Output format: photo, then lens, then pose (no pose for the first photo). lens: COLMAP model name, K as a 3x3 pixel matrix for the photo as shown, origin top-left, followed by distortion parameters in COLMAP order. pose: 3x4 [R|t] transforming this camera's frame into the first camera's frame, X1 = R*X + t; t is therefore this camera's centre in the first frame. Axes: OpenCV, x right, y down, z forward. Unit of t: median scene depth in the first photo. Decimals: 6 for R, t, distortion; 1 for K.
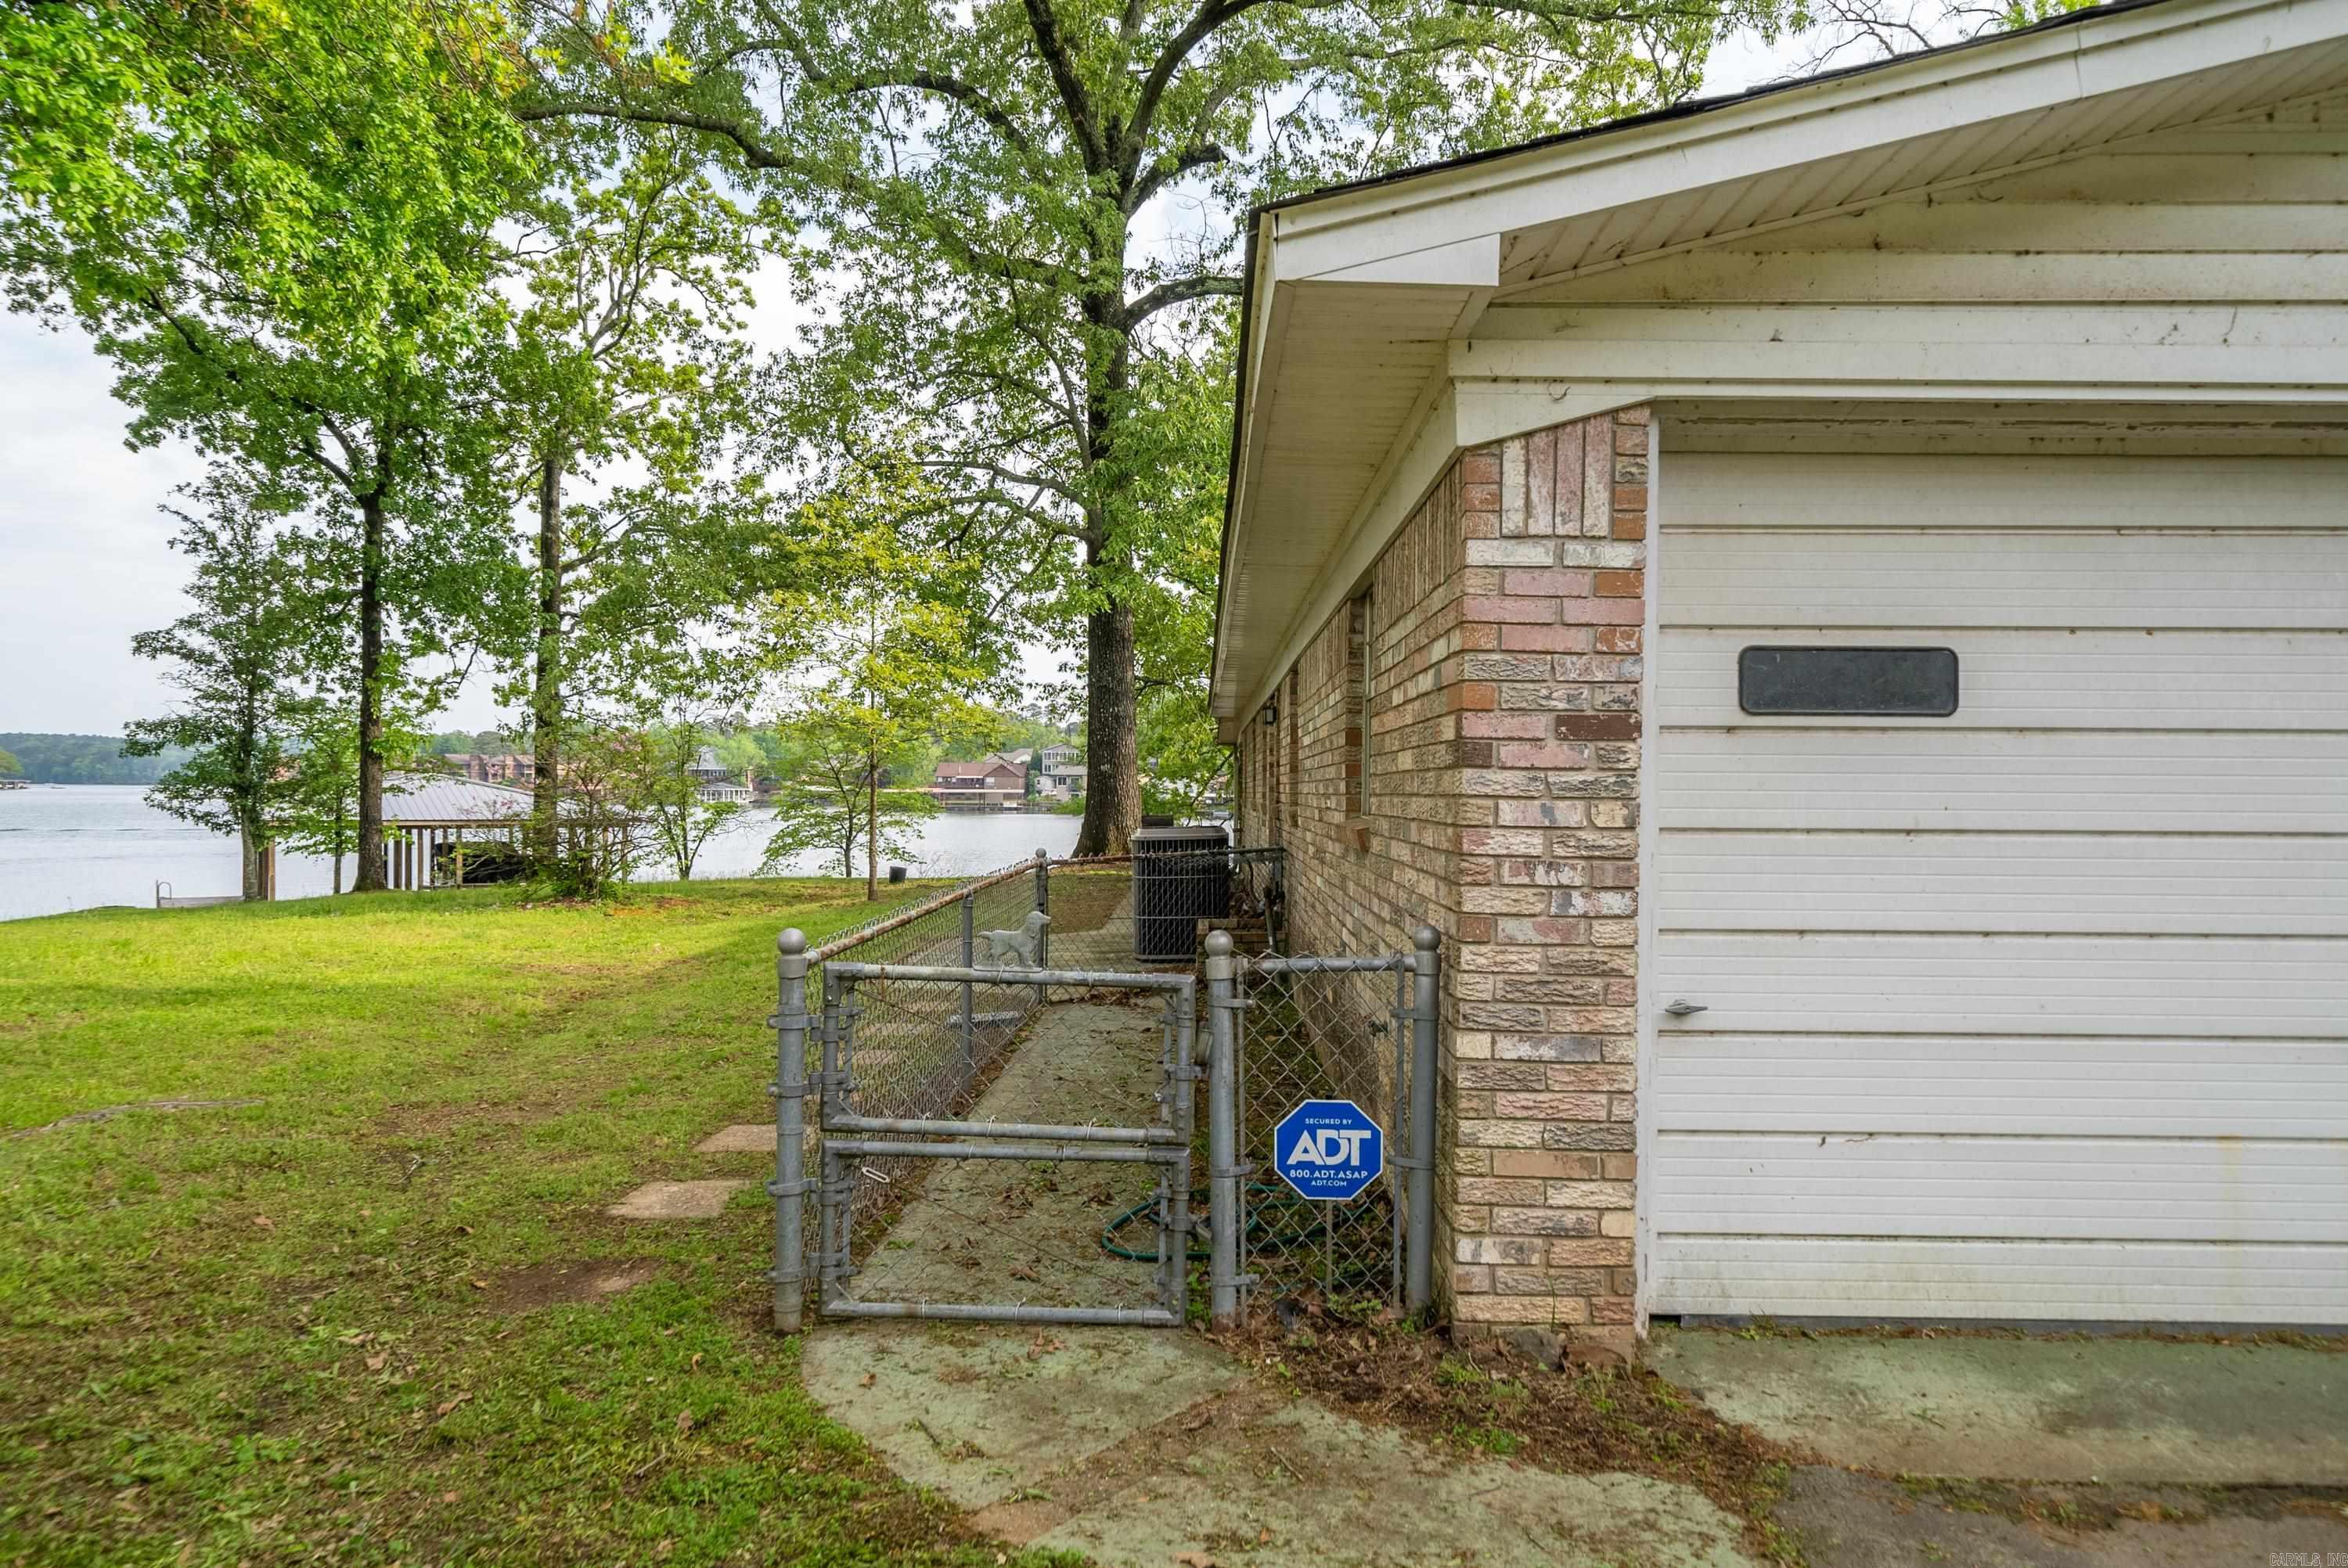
lens RADIAL K [[1569.6, 0, 1168.4], [0, 1569.6, 796.8], [0, 0, 1]] dist [0.004186, -0.000026]
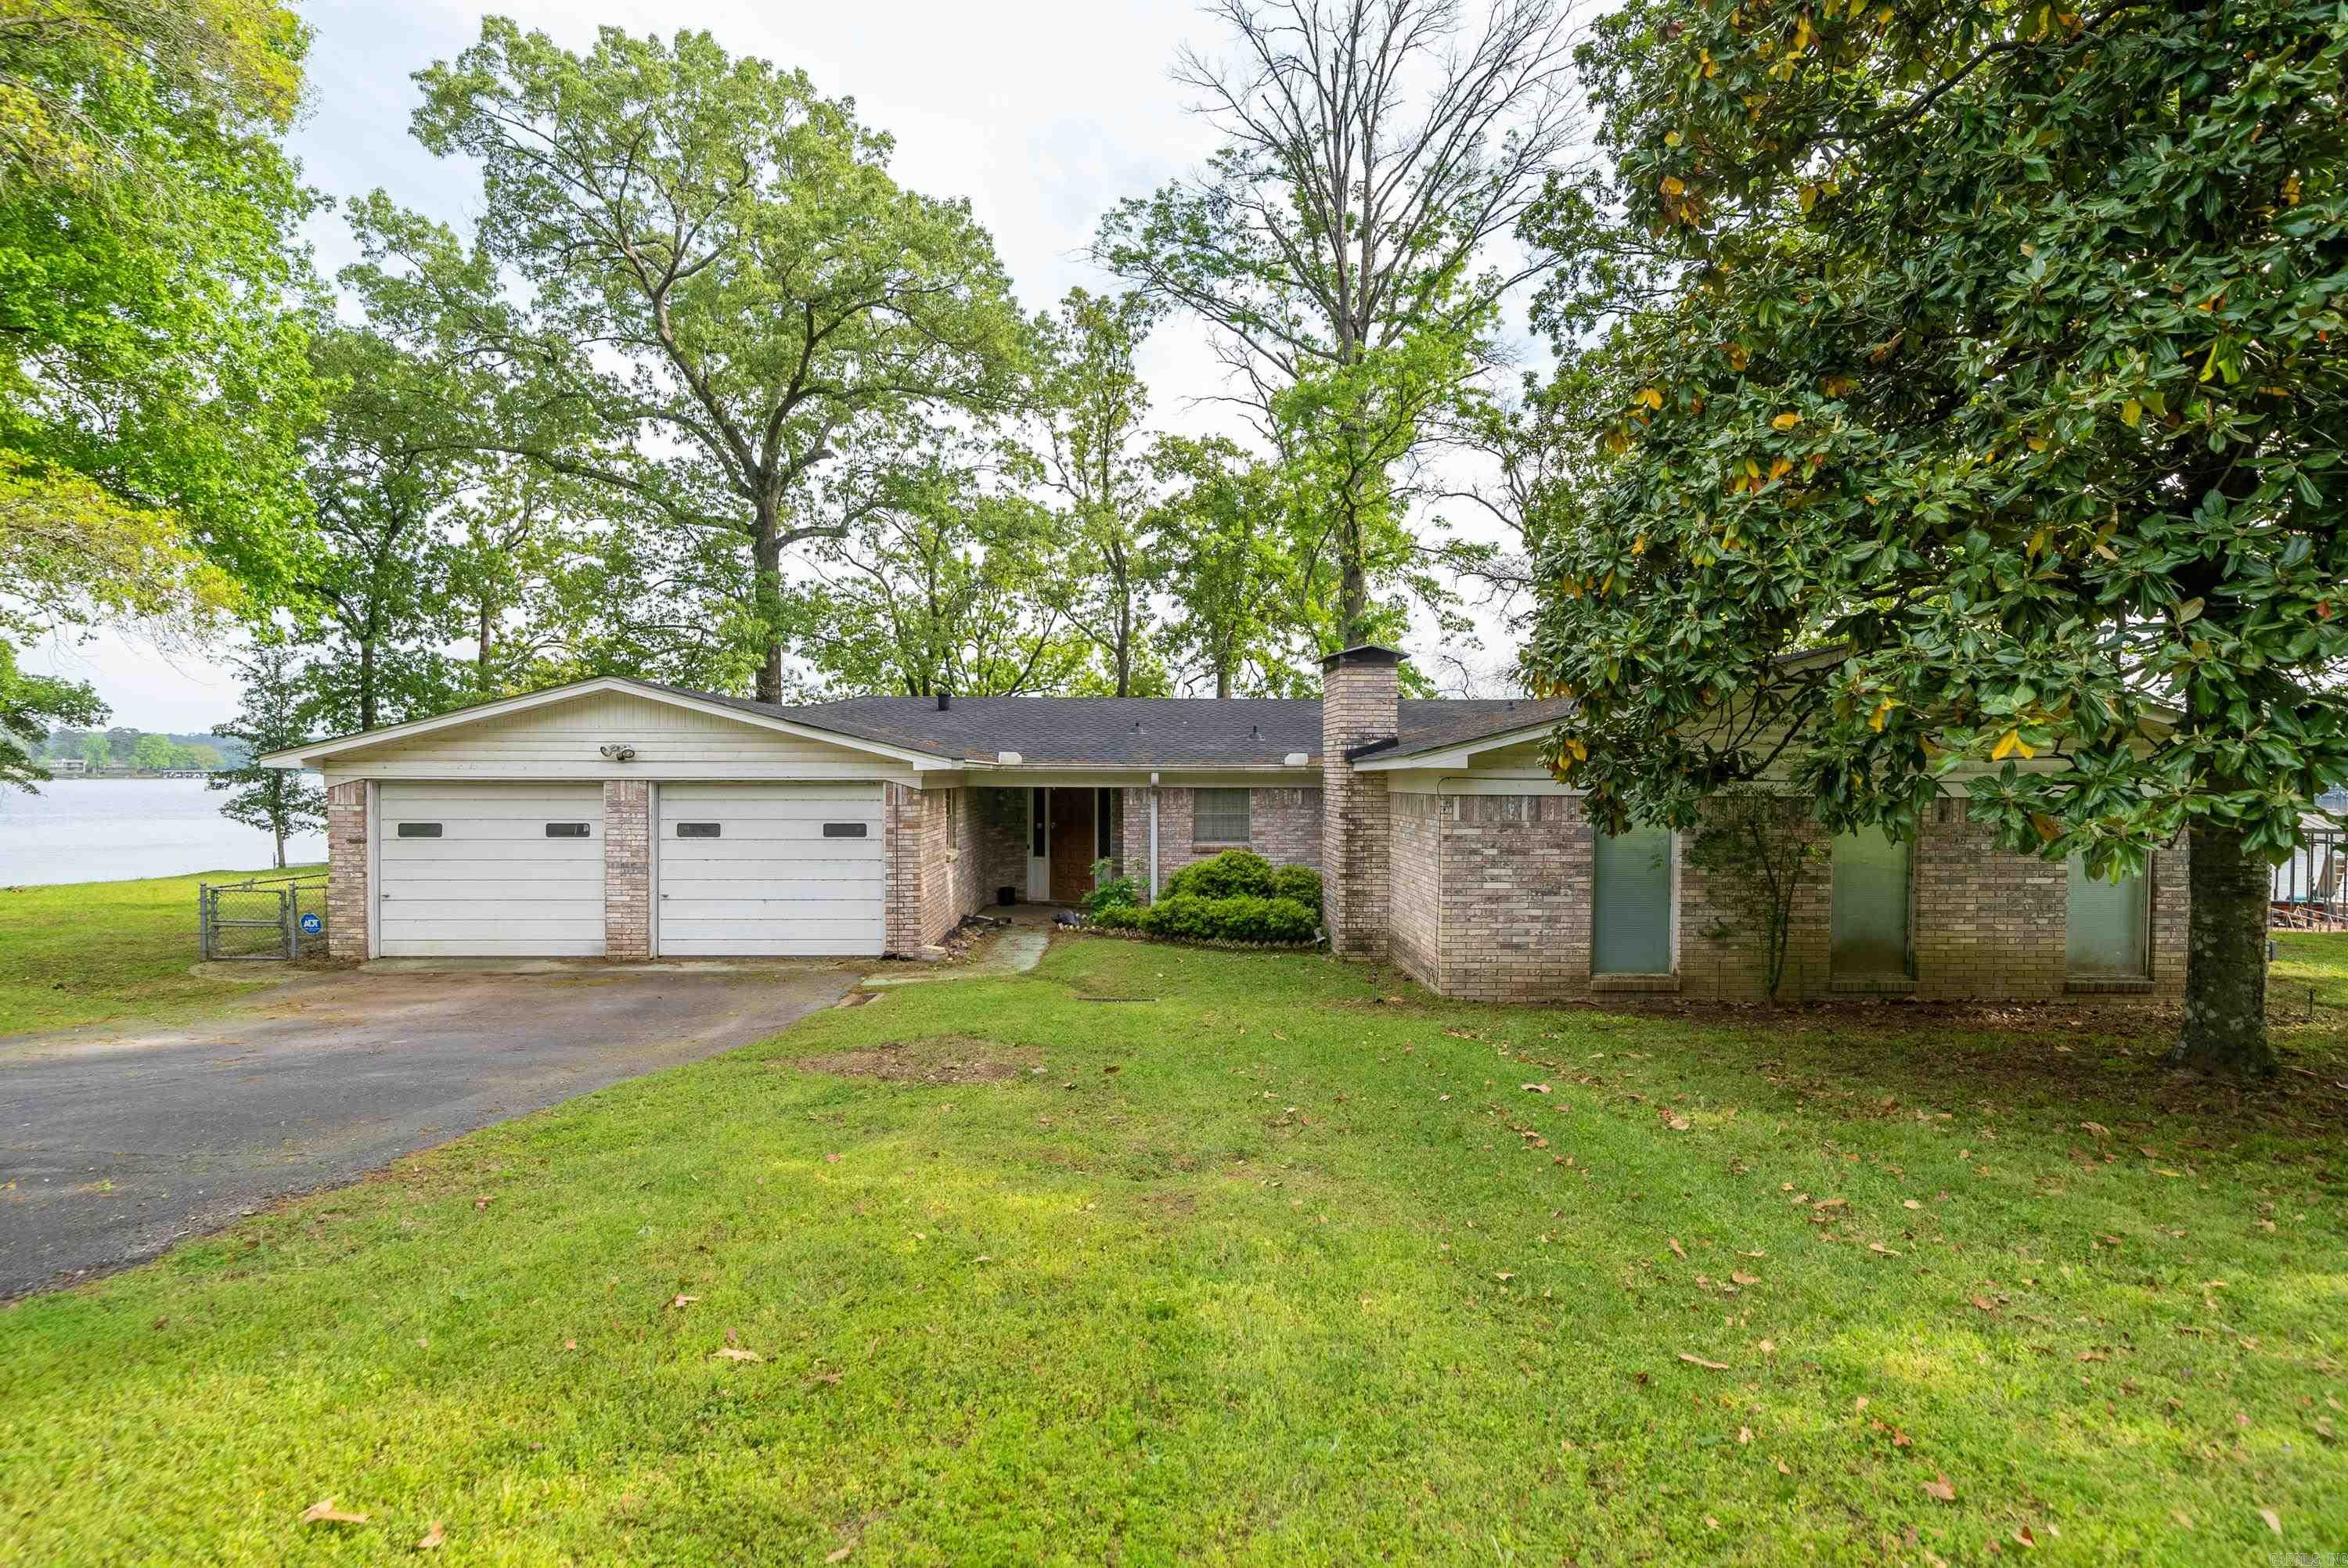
lens RADIAL K [[1151.4, 0, 1169.4], [0, 1151.4, 799.2], [0, 0, 1]] dist [-0.004561, 0.000101]
pose [[0.998352, -0.007166, 0.056931, 0.403066], [0.006054, 0.999788, 0.019687, -0.035603], [-0.057060, -0.019310, 0.998184, -0.432931]]
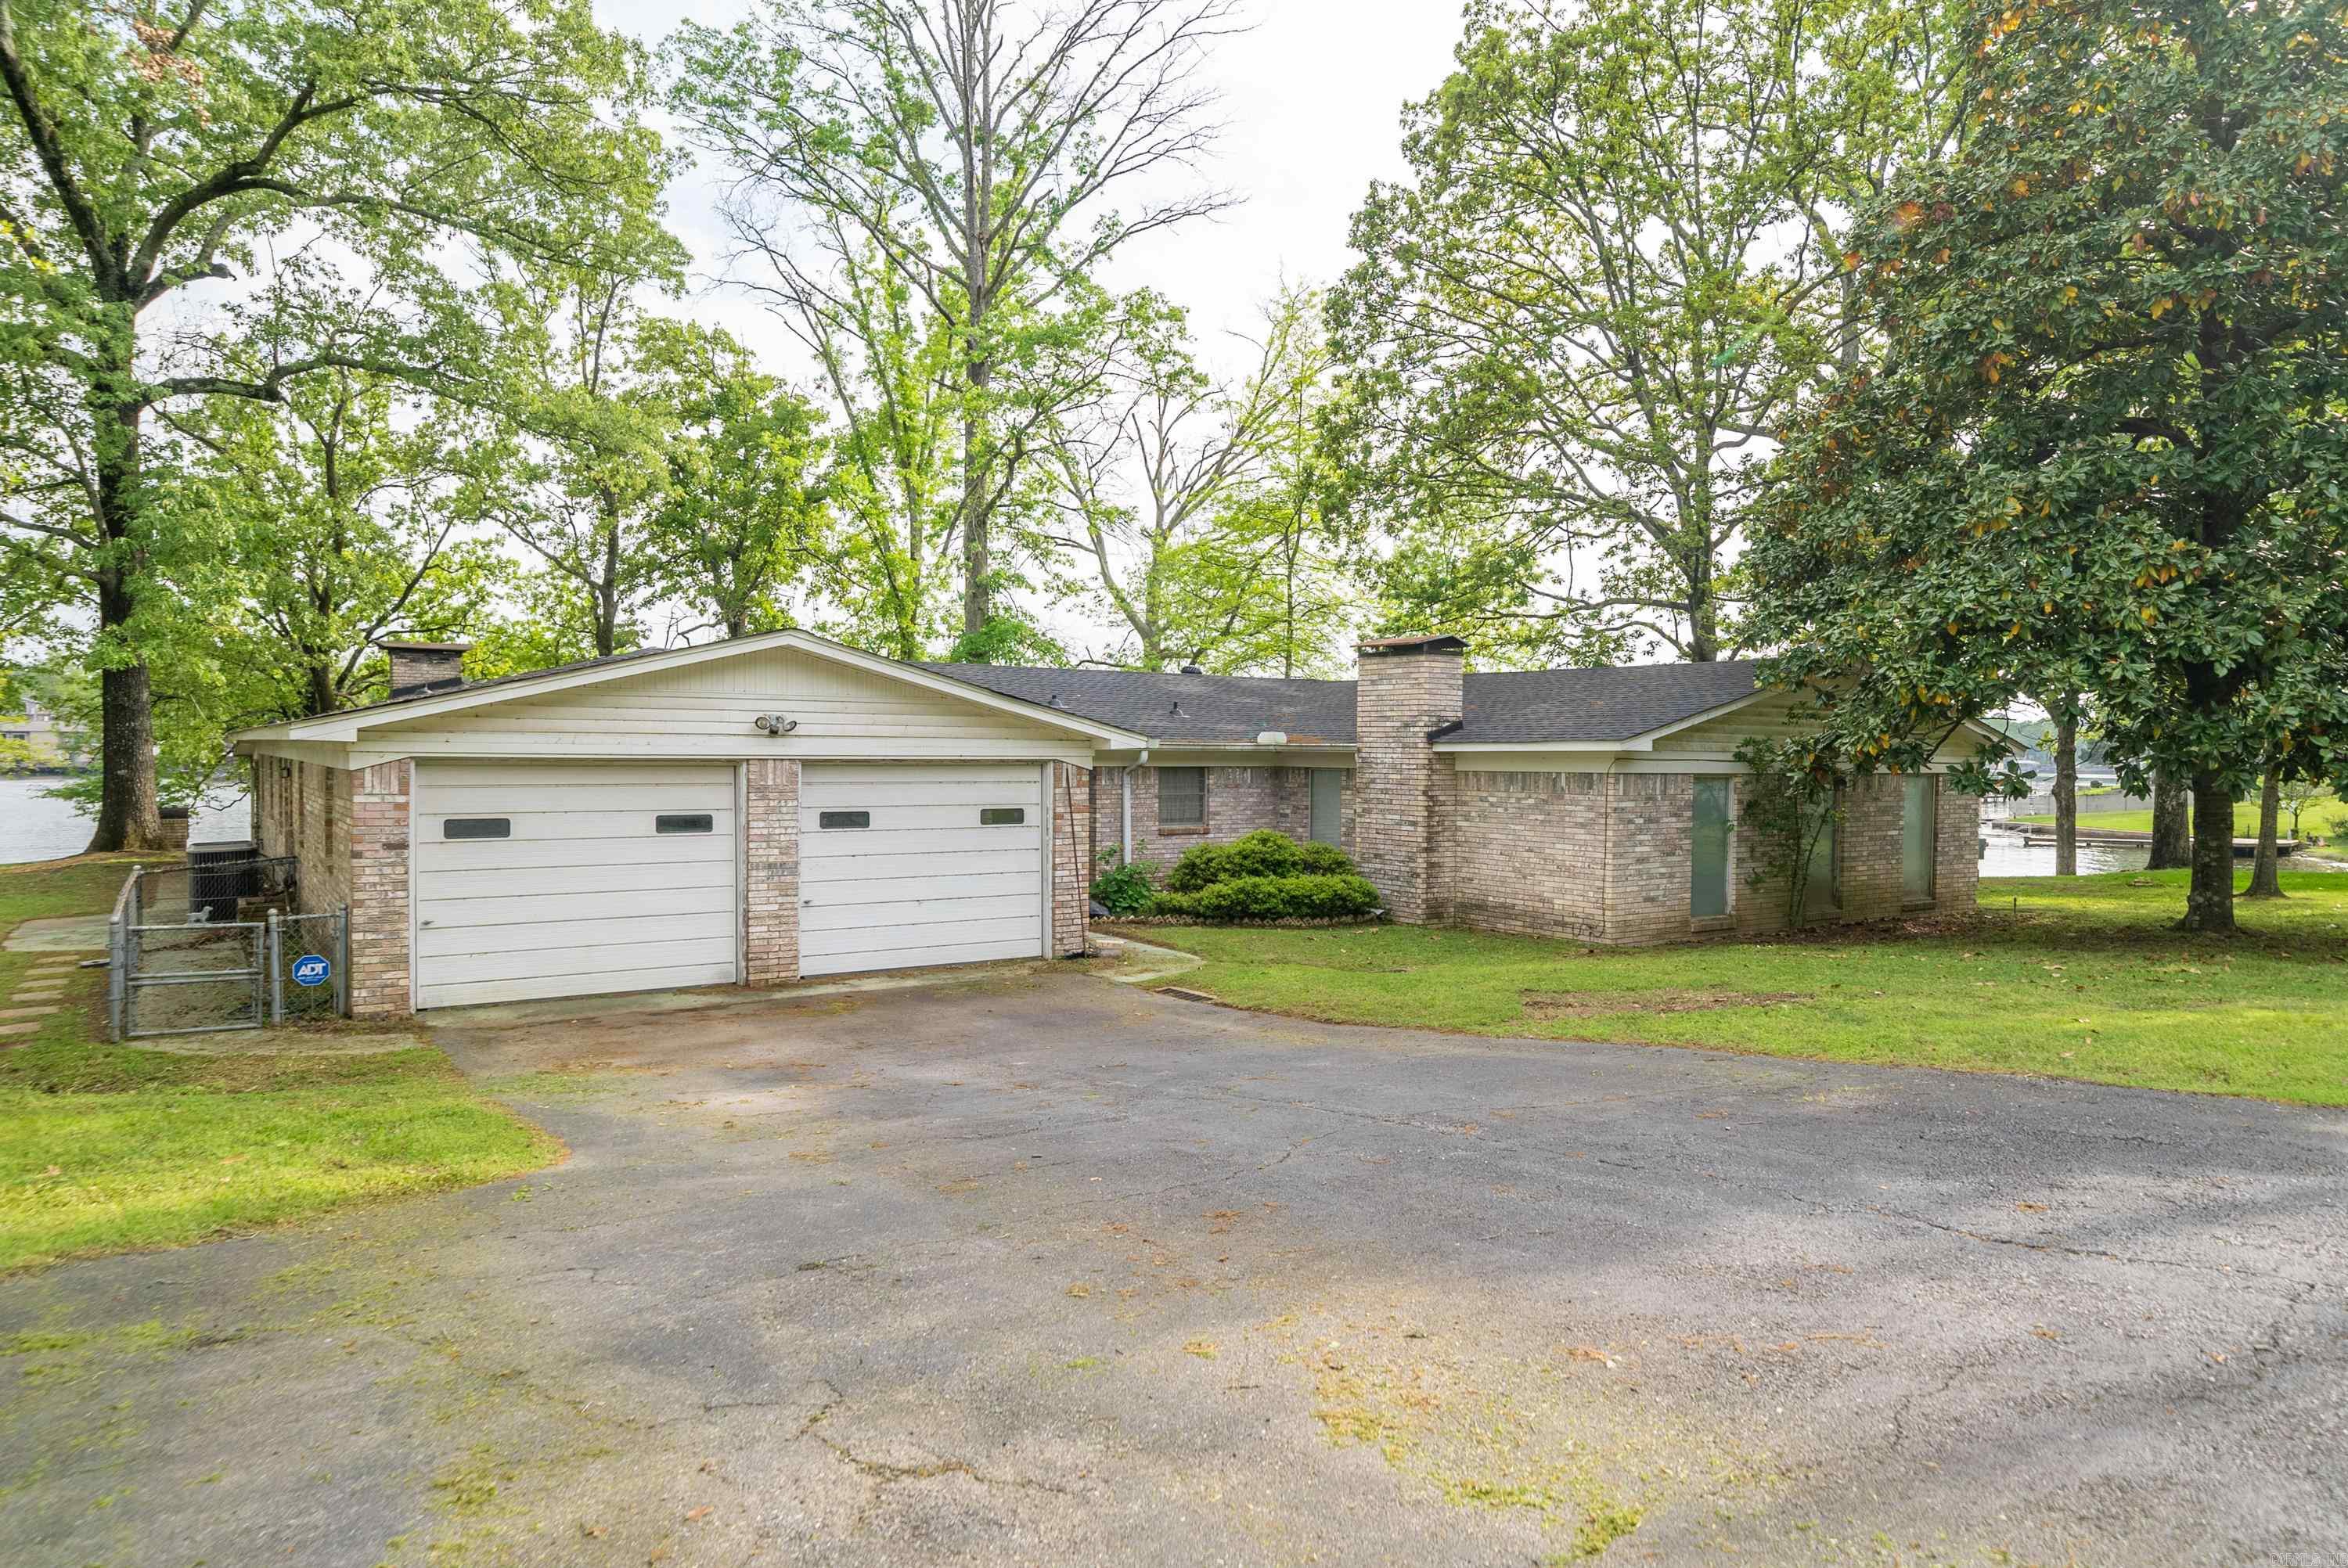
lens RADIAL K [[1412.2, 0, 1168.7], [0, 1412.2, 776.4], [0, 0, 1]] dist [0.000405, 0.000934]
pose [[0.809772, -0.011989, 0.586622, -0.028353], [0.001181, 0.999823, 0.018803, -0.038764], [-0.586743, -0.014533, 0.809643, -0.393996]]
